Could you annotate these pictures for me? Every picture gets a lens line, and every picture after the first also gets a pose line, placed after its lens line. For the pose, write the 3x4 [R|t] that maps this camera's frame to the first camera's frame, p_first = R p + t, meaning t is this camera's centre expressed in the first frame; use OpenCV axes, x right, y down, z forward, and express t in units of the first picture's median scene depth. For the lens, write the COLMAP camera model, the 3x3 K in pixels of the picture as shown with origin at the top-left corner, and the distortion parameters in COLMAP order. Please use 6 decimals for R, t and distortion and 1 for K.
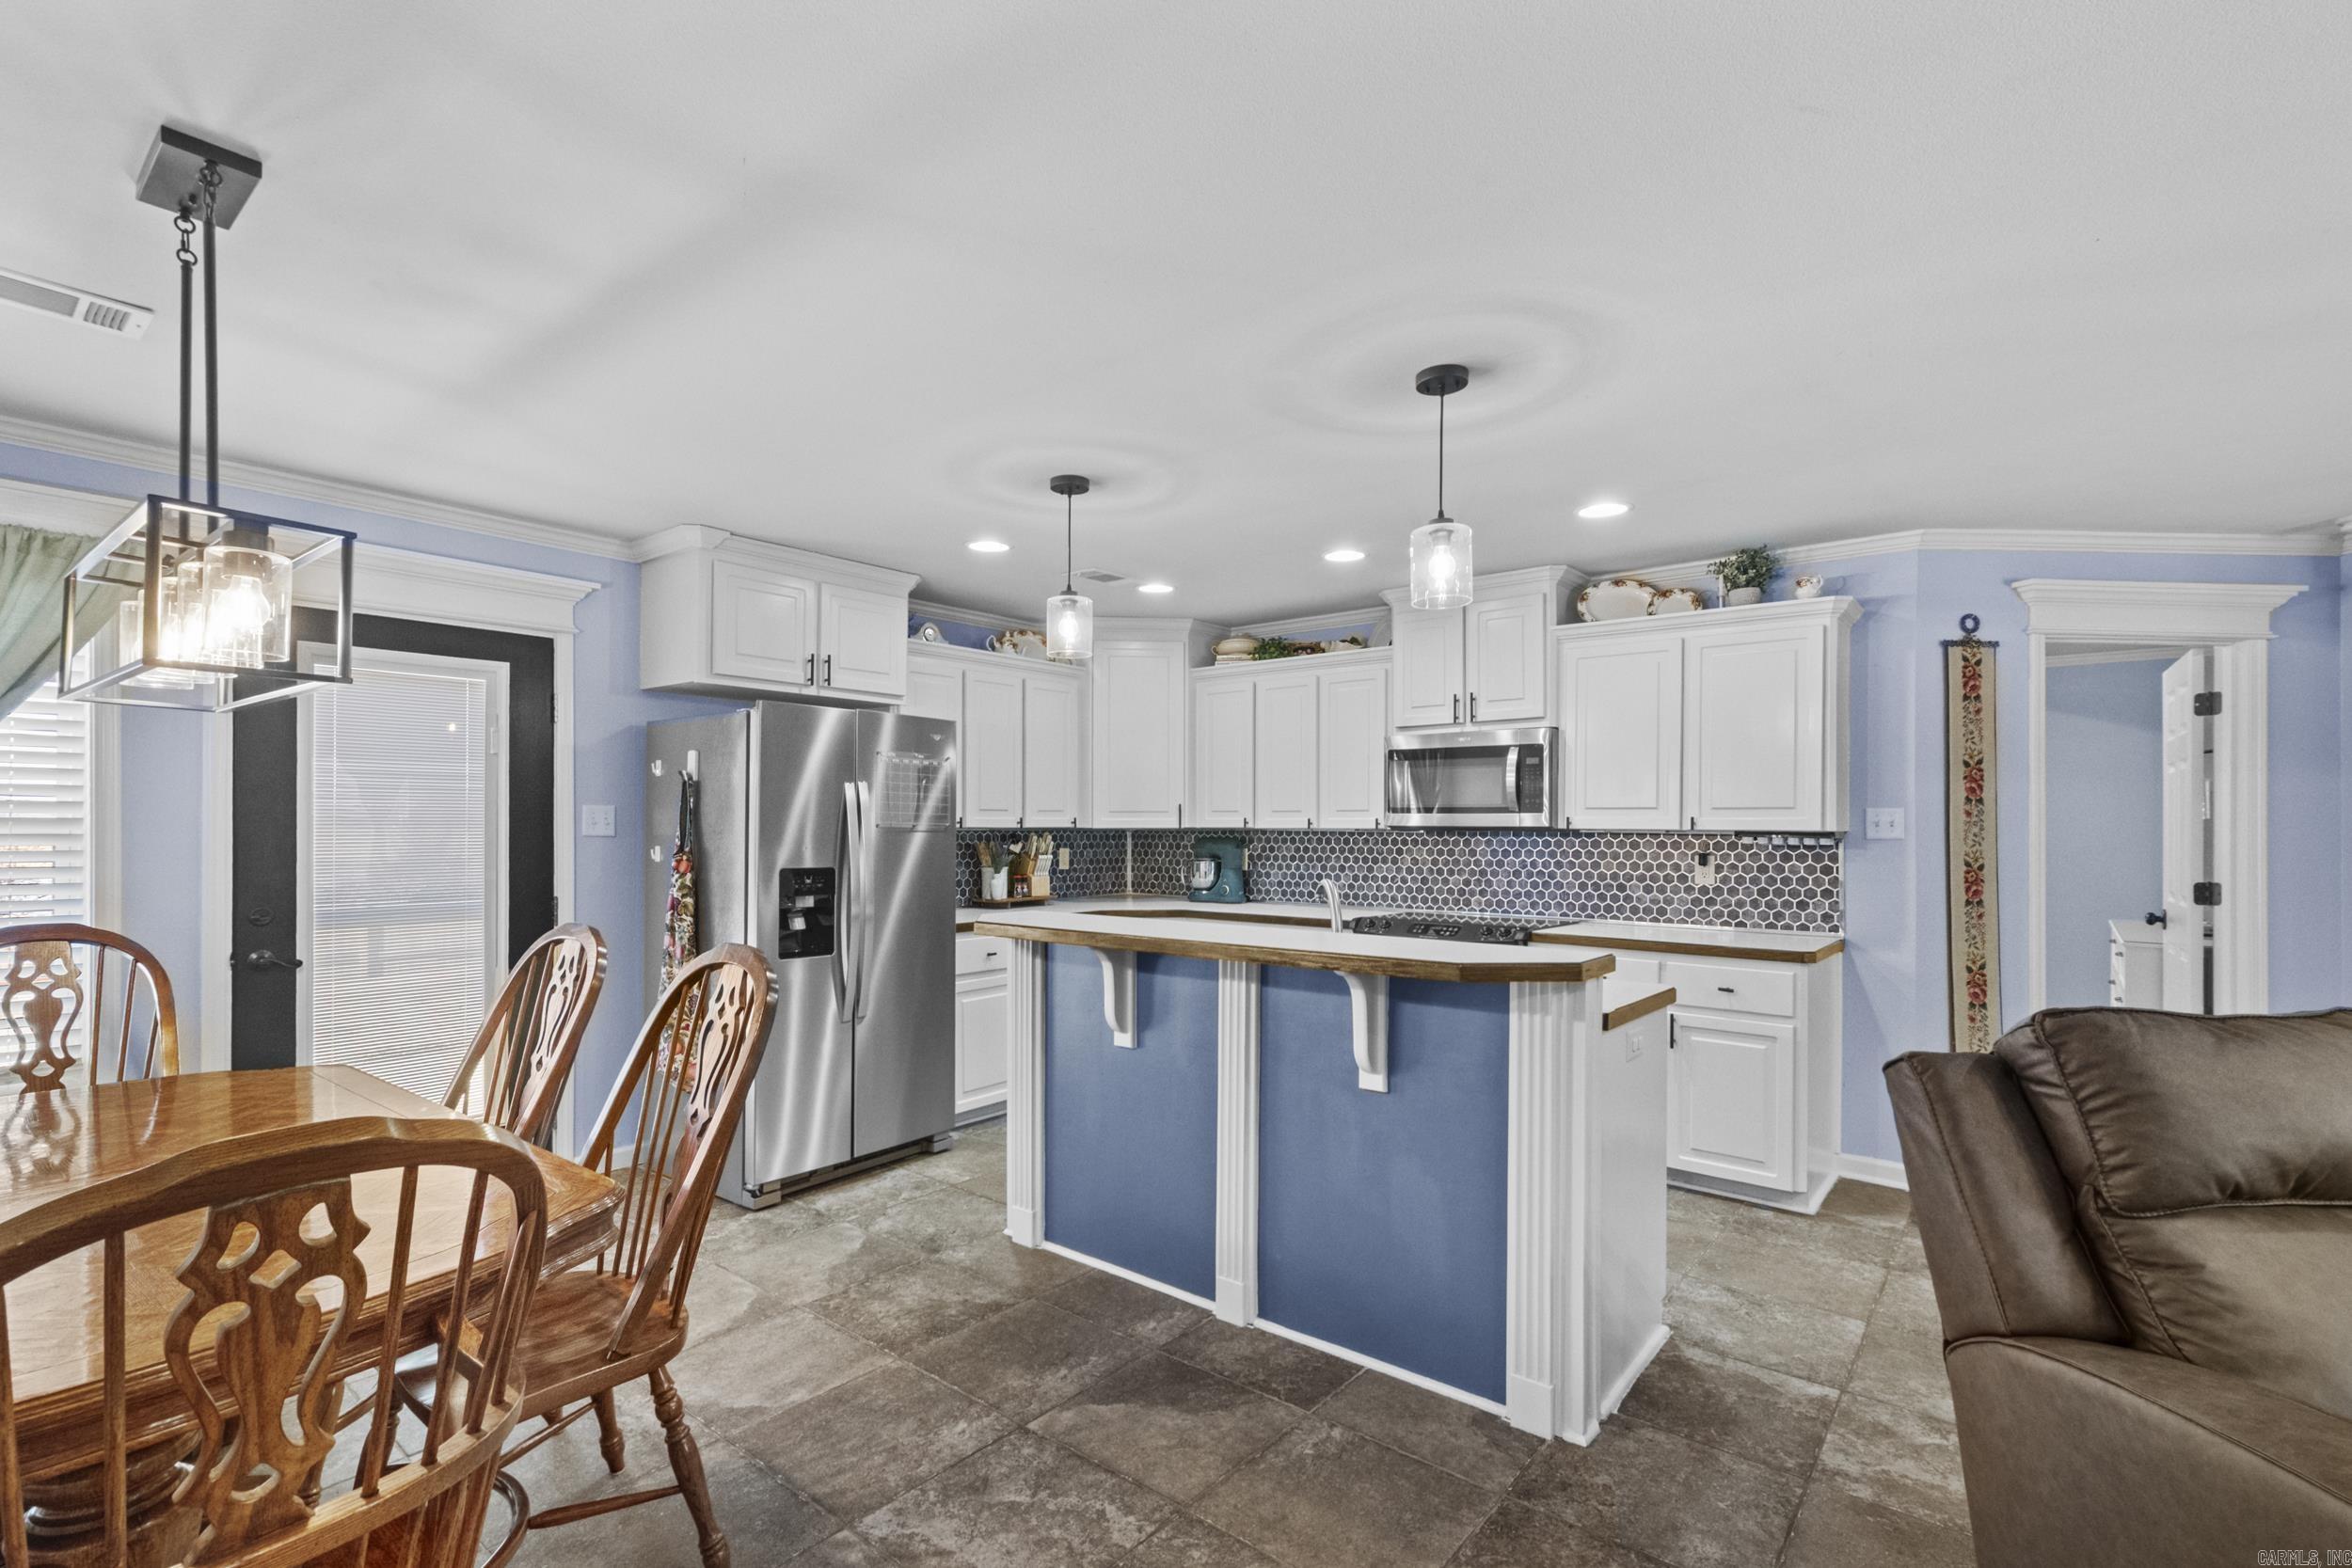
lens RADIAL K [[1074.3, 0, 1148.8], [0, 1074.3, 821.9], [0, 0, 1]] dist [0.006722, -0.000201]
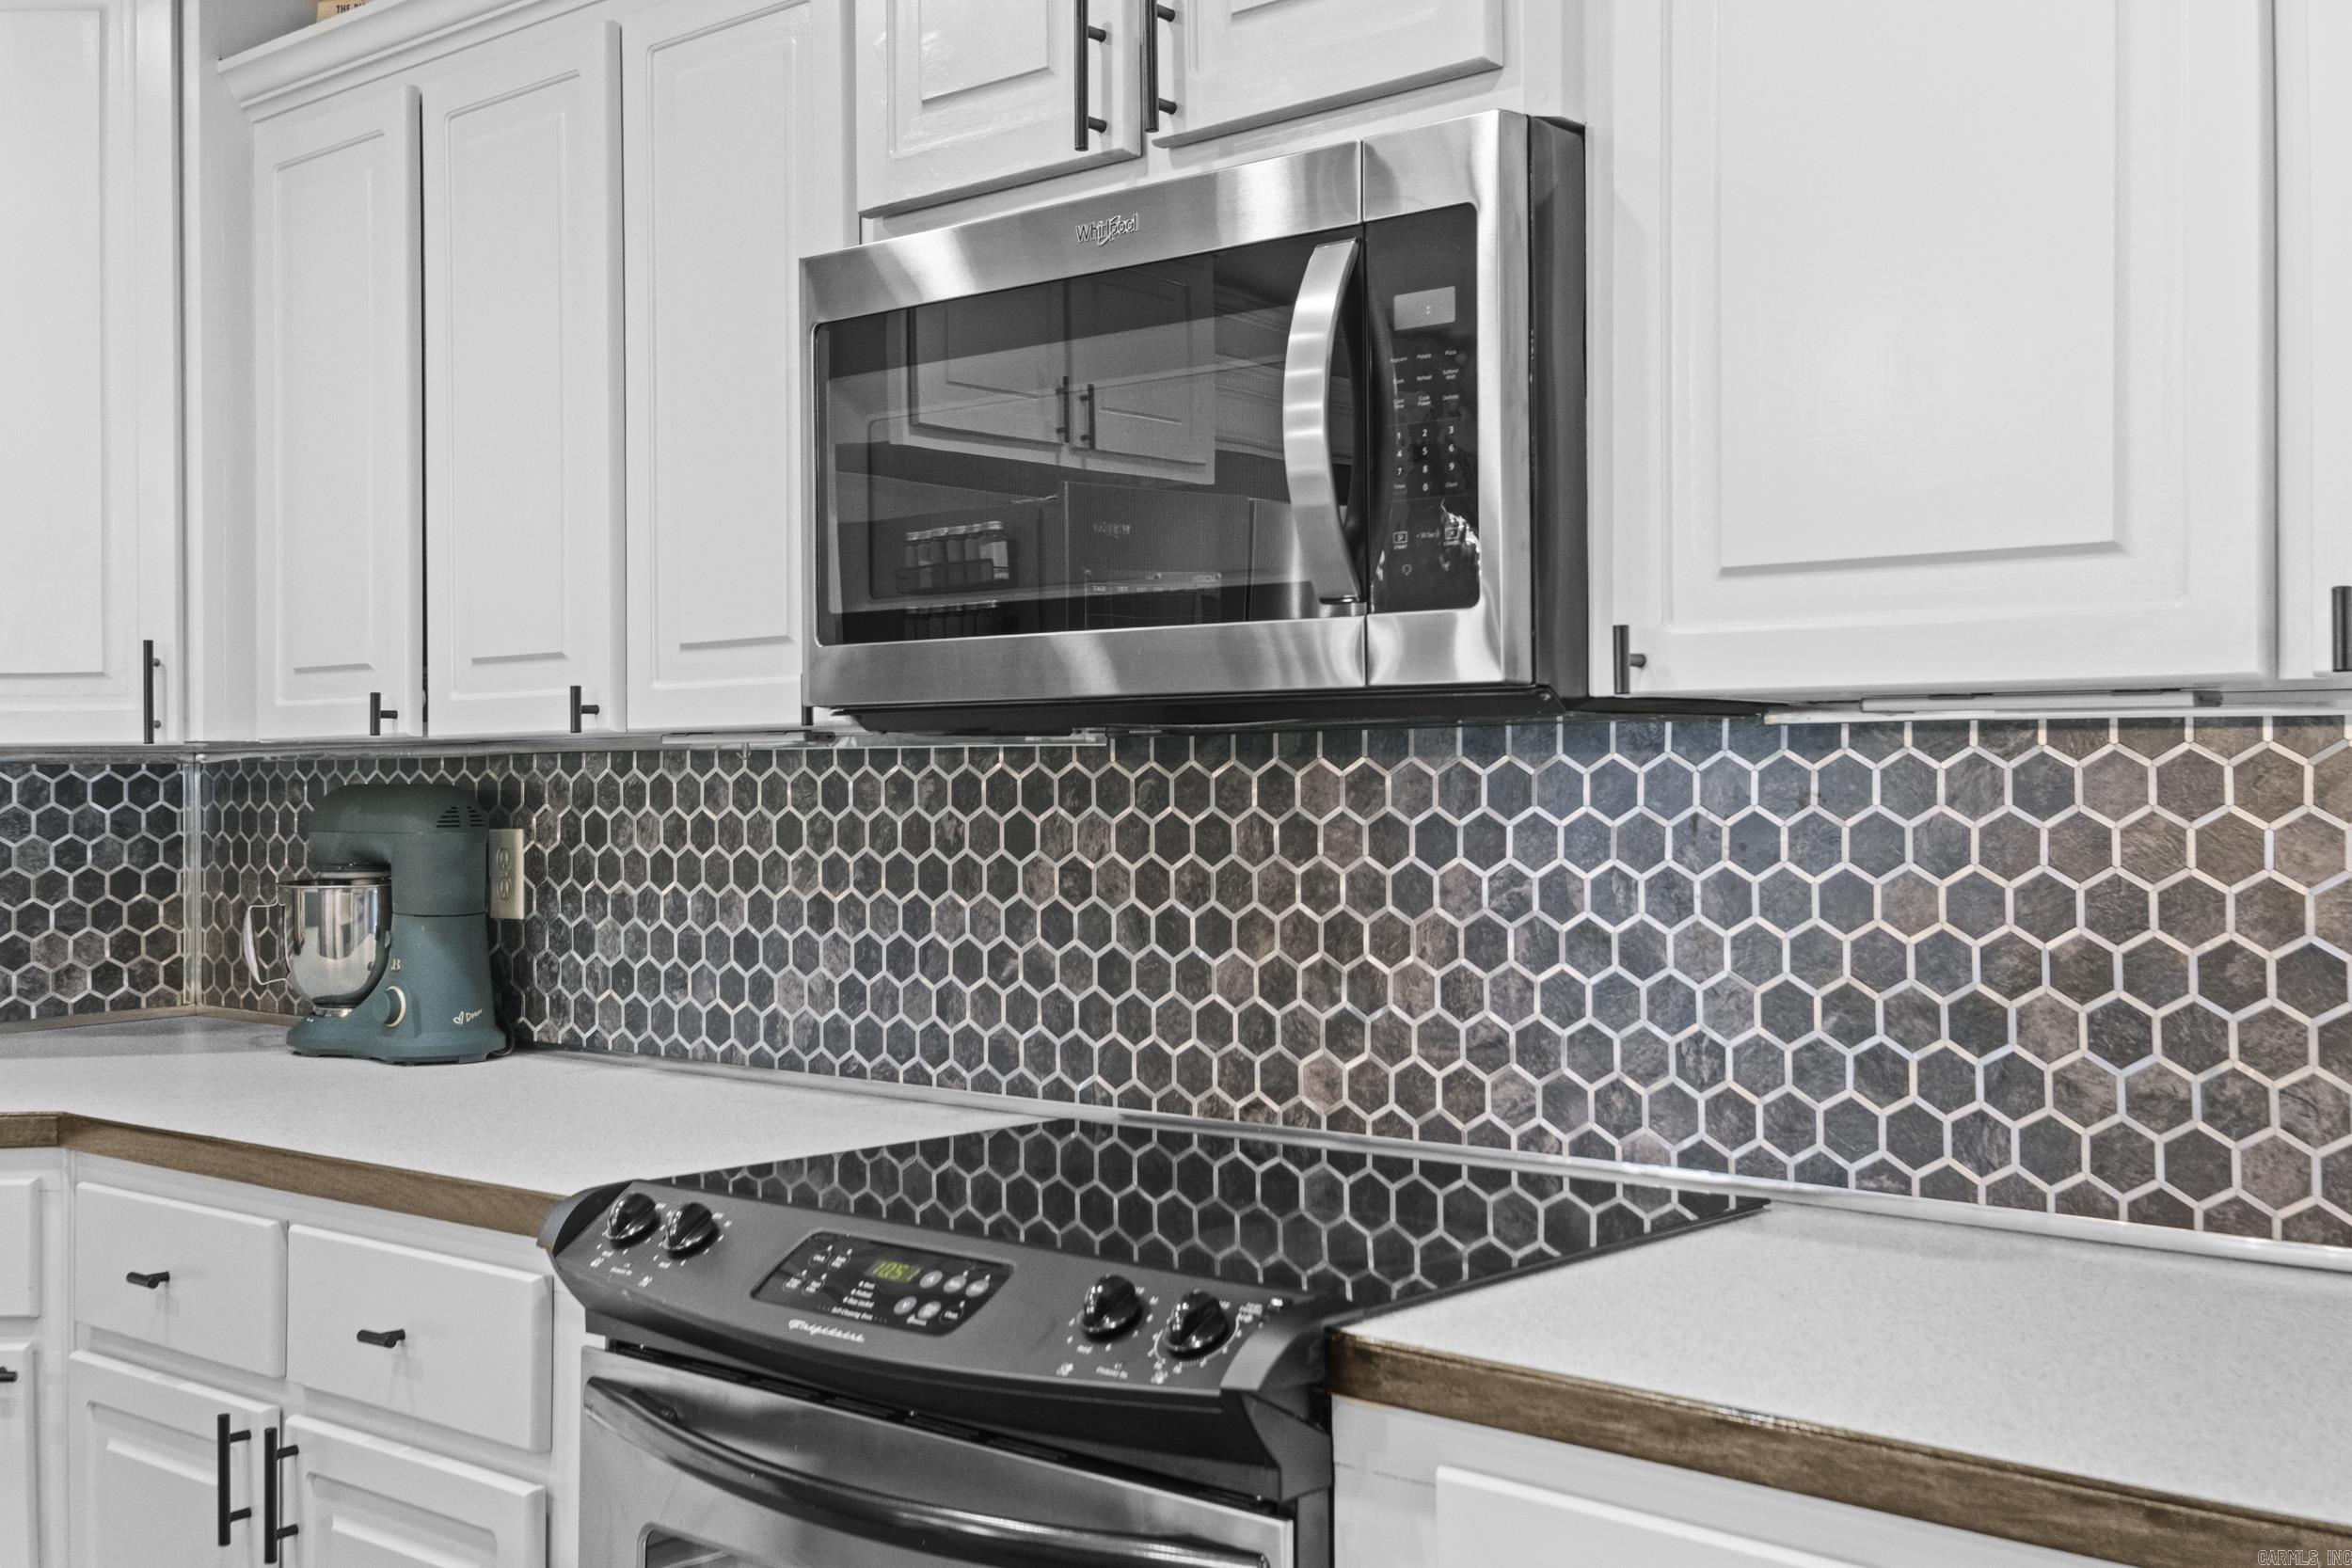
lens RADIAL K [[2376.1, 0, 1167.8], [0, 2376.1, 729.5], [0, 0, 1]] dist [0.036952, 0.000000]
pose [[0.999904, -0.011871, -0.007179, 0.327231], [0.011749, 0.999790, -0.016797, 0.017826], [0.007377, 0.016711, 0.999833, 0.635938]]
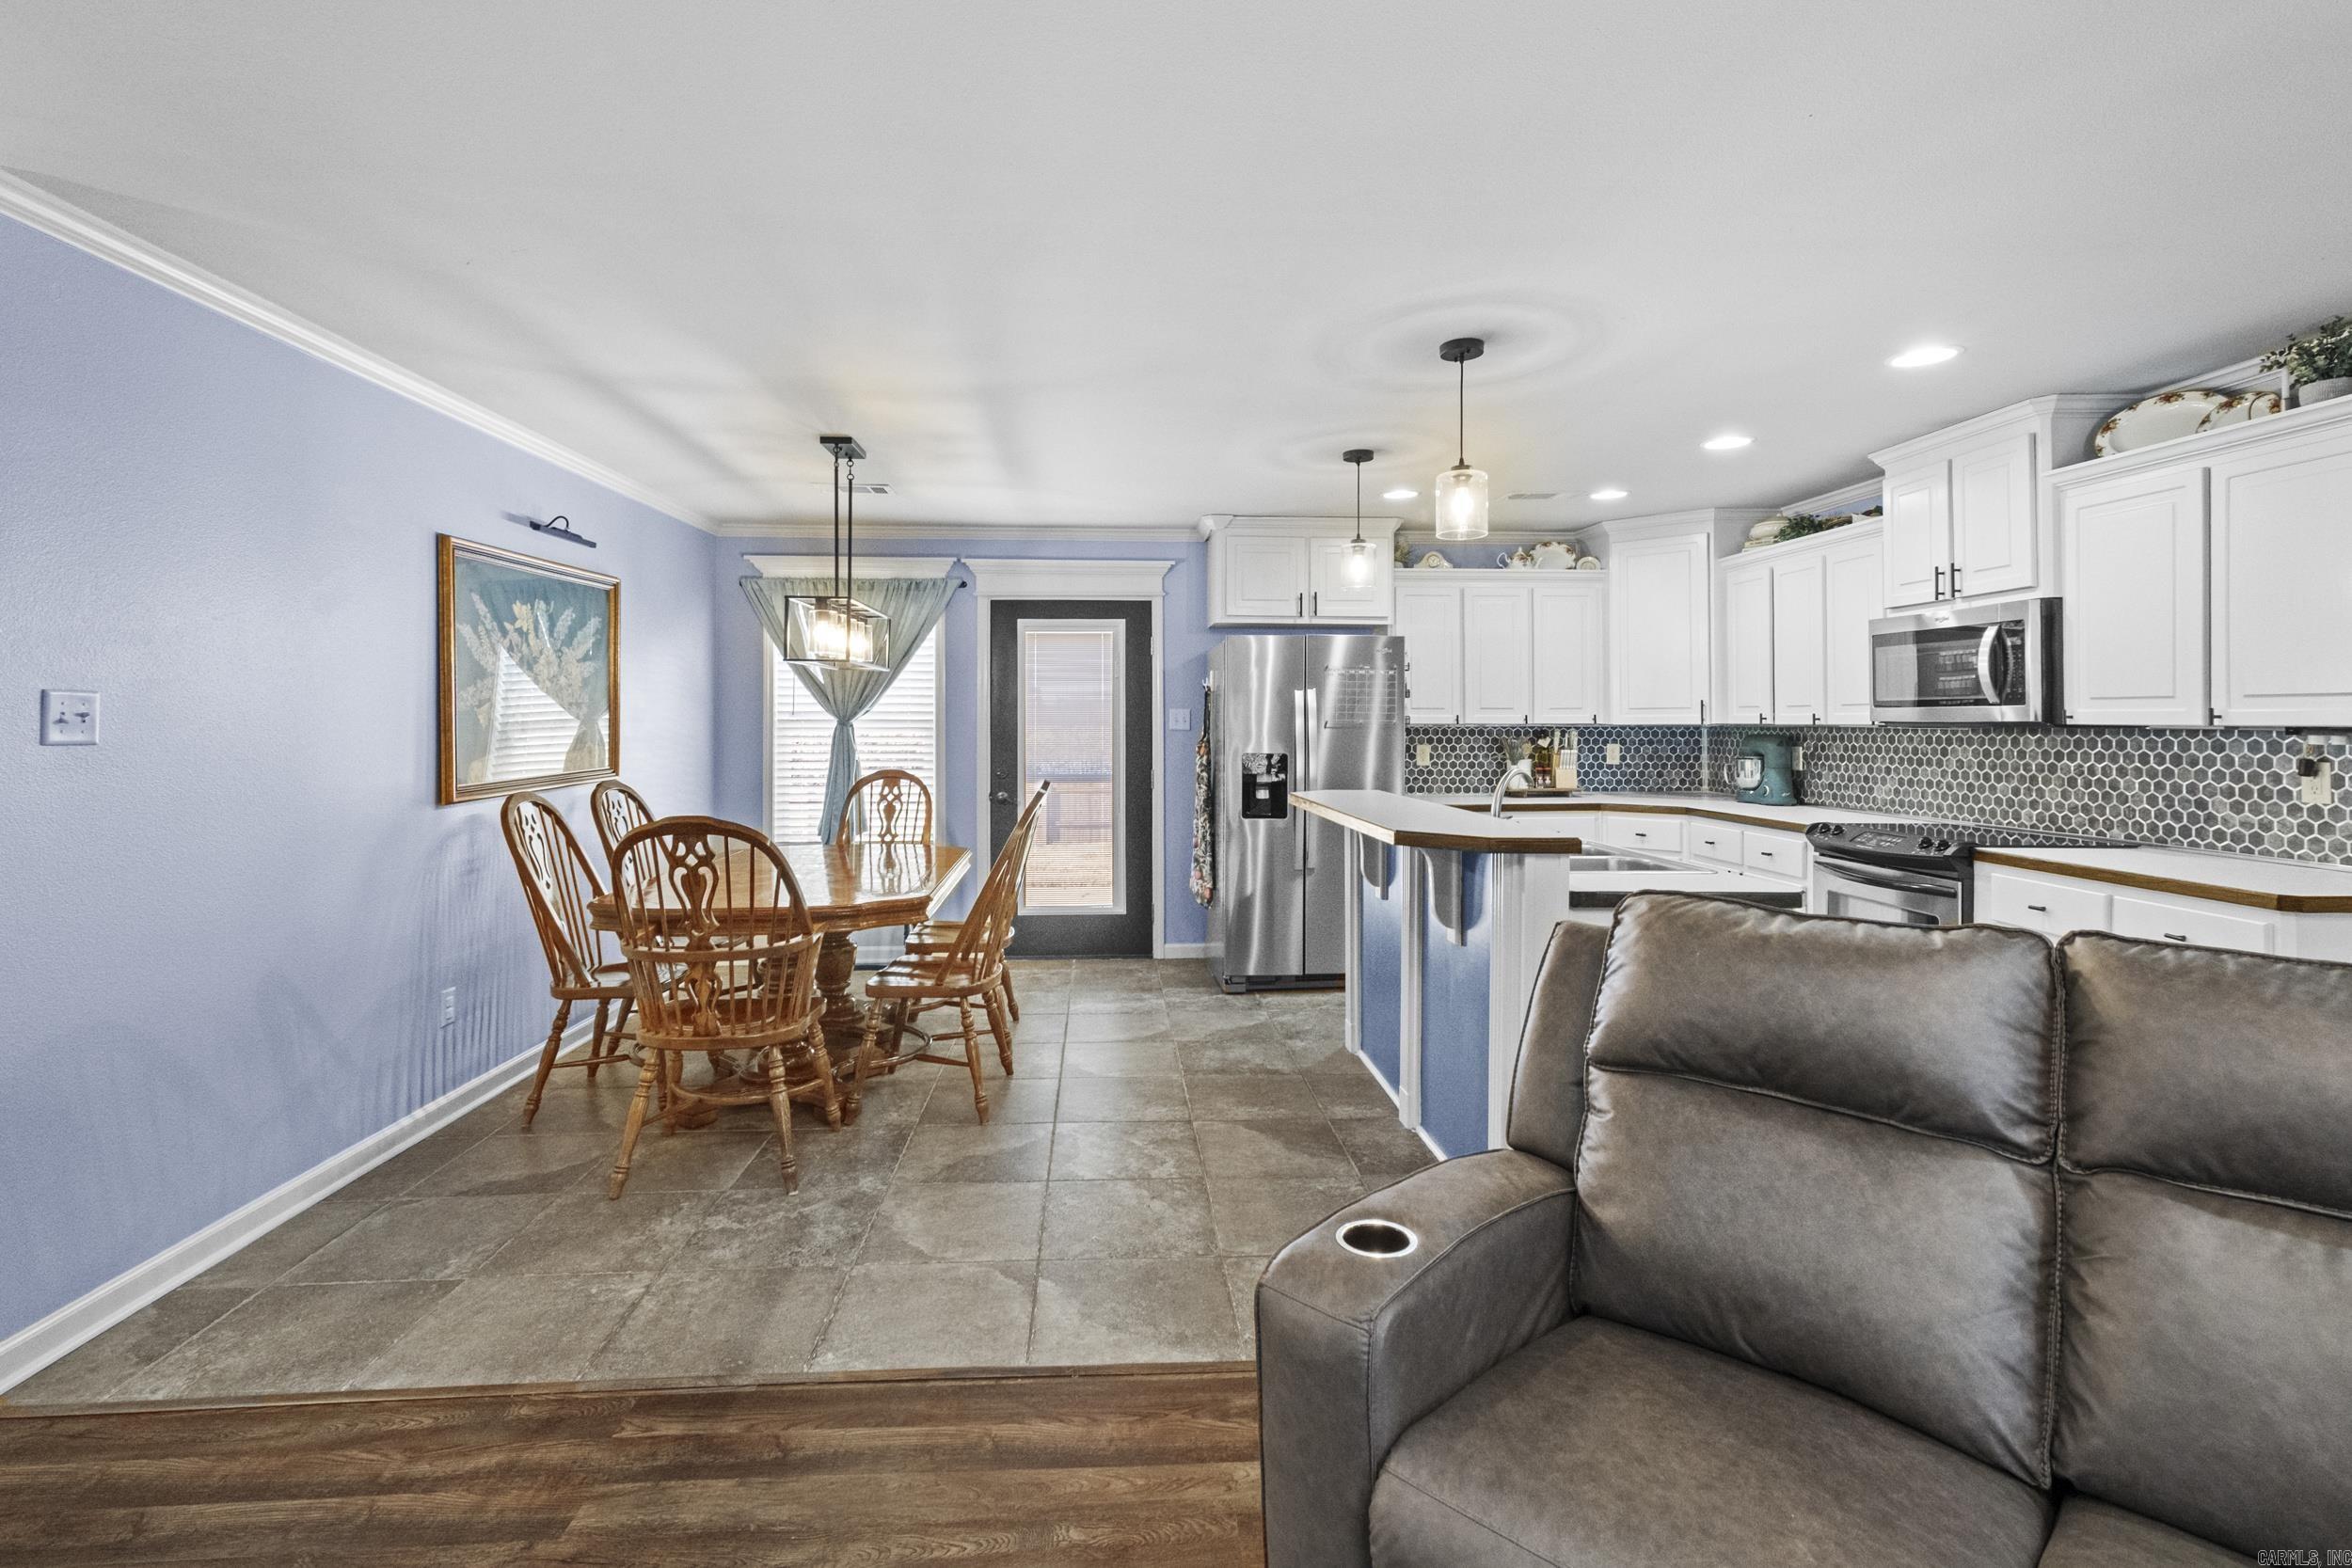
lens RADIAL K [[1074.3, 0, 1160.6], [0, 1074.3, 704.6], [0, 0, 1]] dist [0.006722, -0.000201]
pose [[0.683459, -0.014150, -0.729852, 0.528713], [0.004039, 0.999870, -0.015602, 0.001407], [0.729978, 0.007715, 0.683427, -0.034443]]
